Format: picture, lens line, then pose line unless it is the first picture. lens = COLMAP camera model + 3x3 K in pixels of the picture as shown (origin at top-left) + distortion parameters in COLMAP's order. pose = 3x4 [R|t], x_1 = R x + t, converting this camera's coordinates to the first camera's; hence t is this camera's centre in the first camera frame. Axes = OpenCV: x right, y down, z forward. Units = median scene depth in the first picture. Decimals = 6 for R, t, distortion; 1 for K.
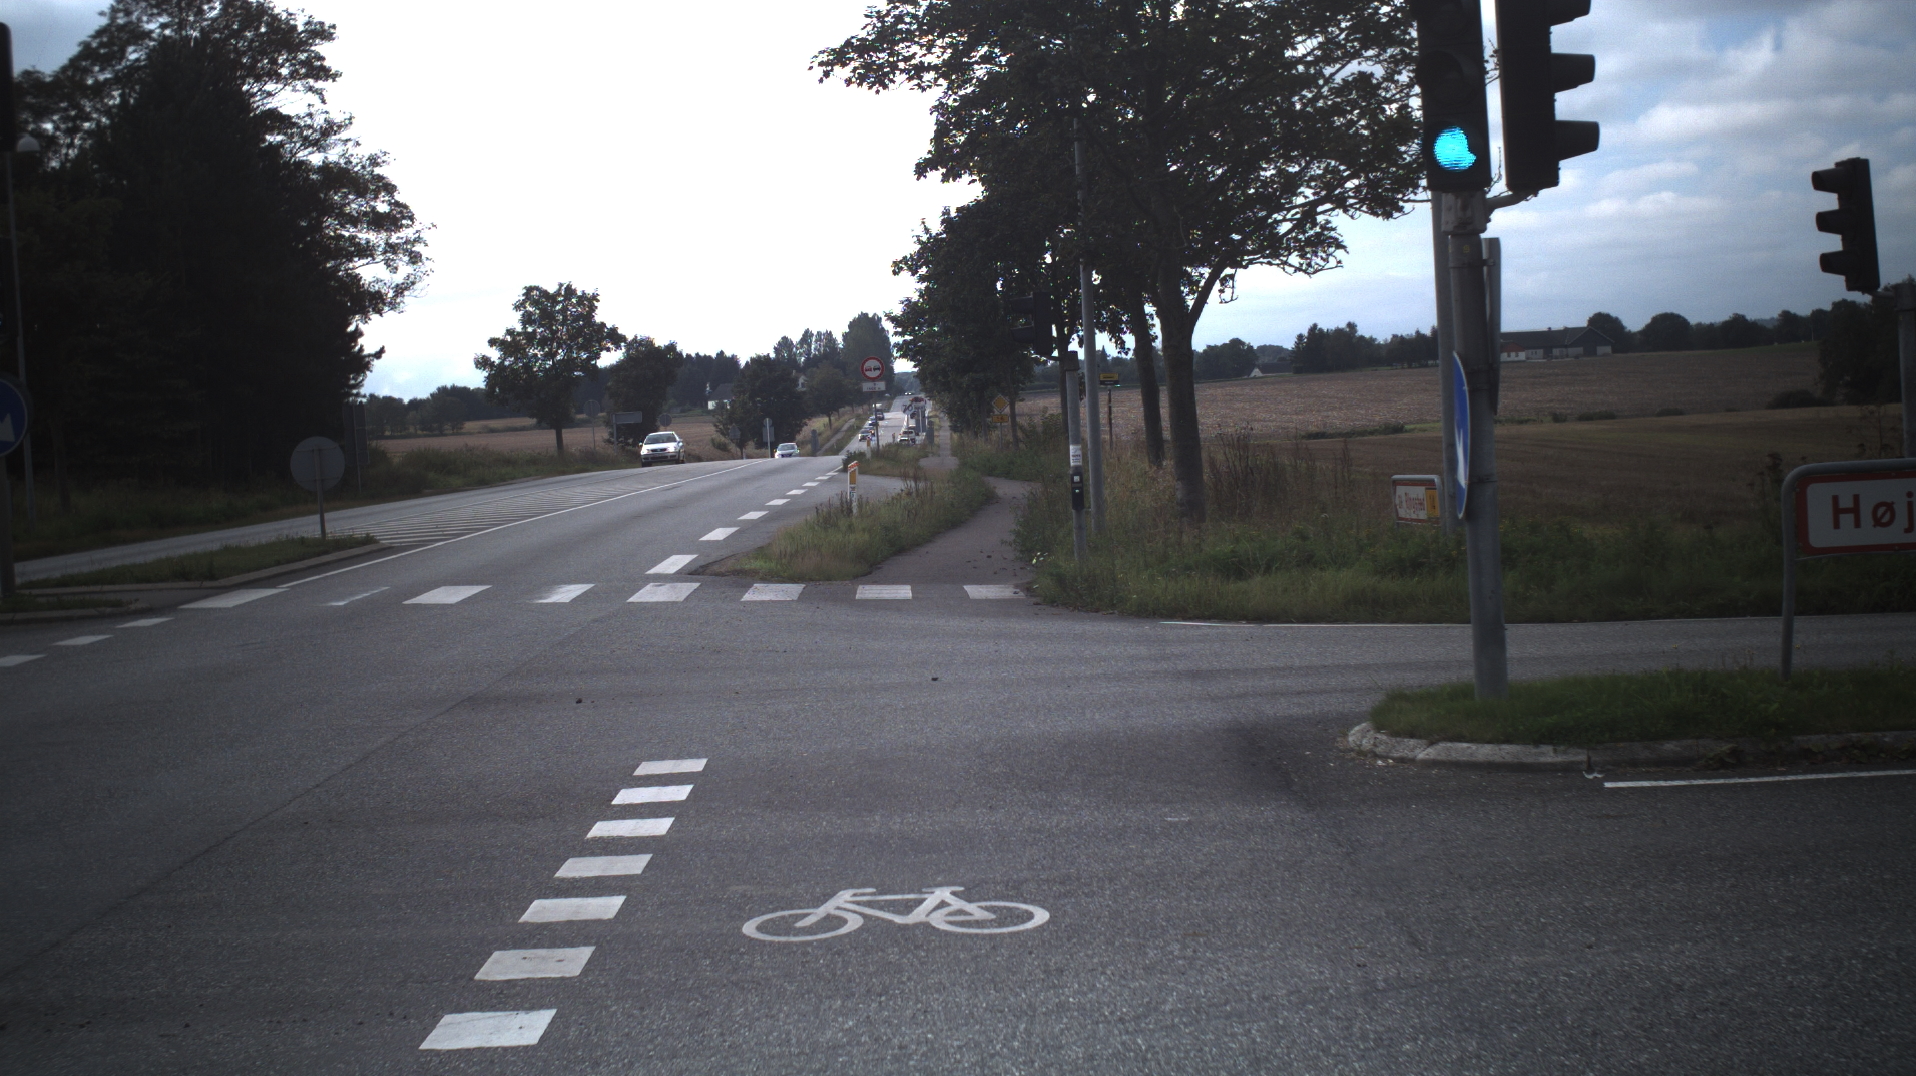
lens RADIAL K [[3573.3, 0, 959.1], [0, 3573.3, 535.5], [0, 0, 1]] dist [-0.244956, 0.000000]
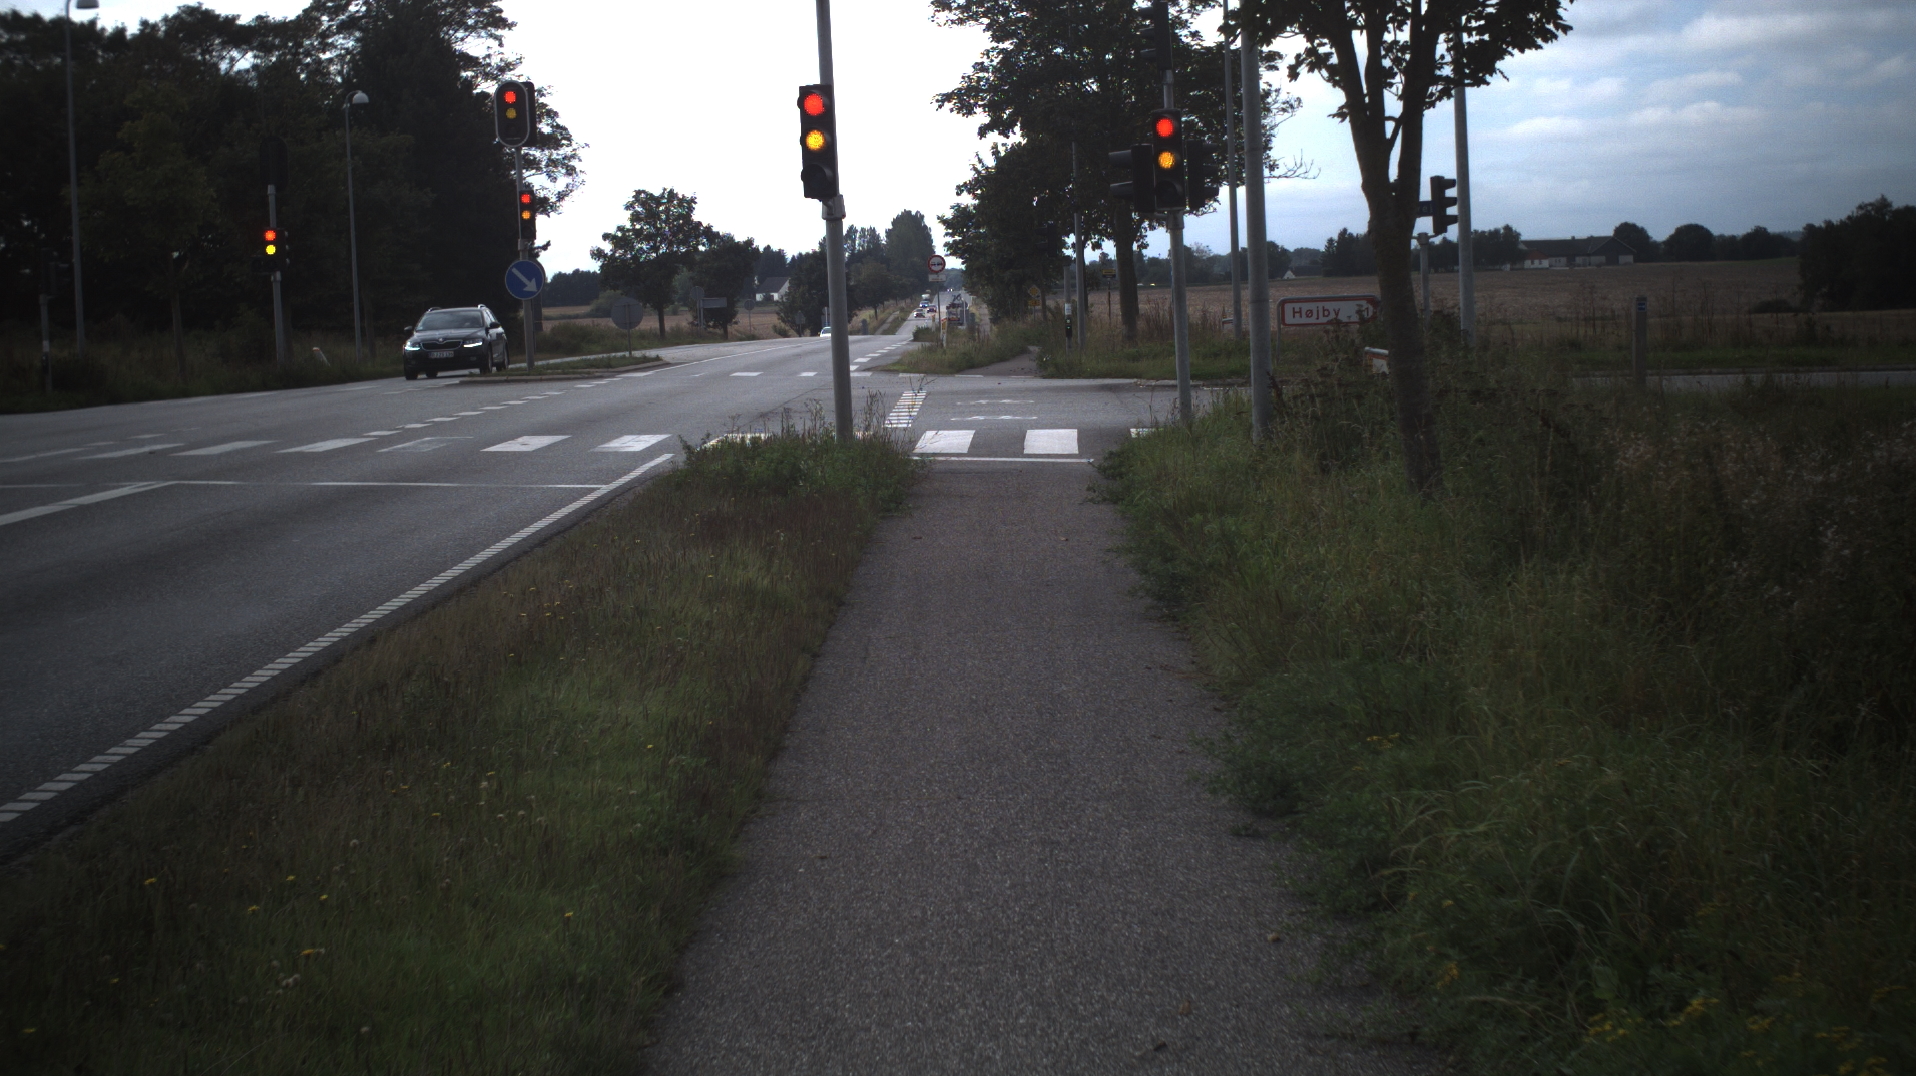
lens RADIAL K [[3573.3, 0, 966.7], [0, 3573.3, 543.0], [0, 0, 1]] dist [-0.244956, 0.000000]
pose [[0.999837, 0.016389, -0.007562, -0.002054], [-0.016149, 0.999395, 0.030814, 0.017155], [0.008063, -0.030687, 0.999497, -0.353712]]
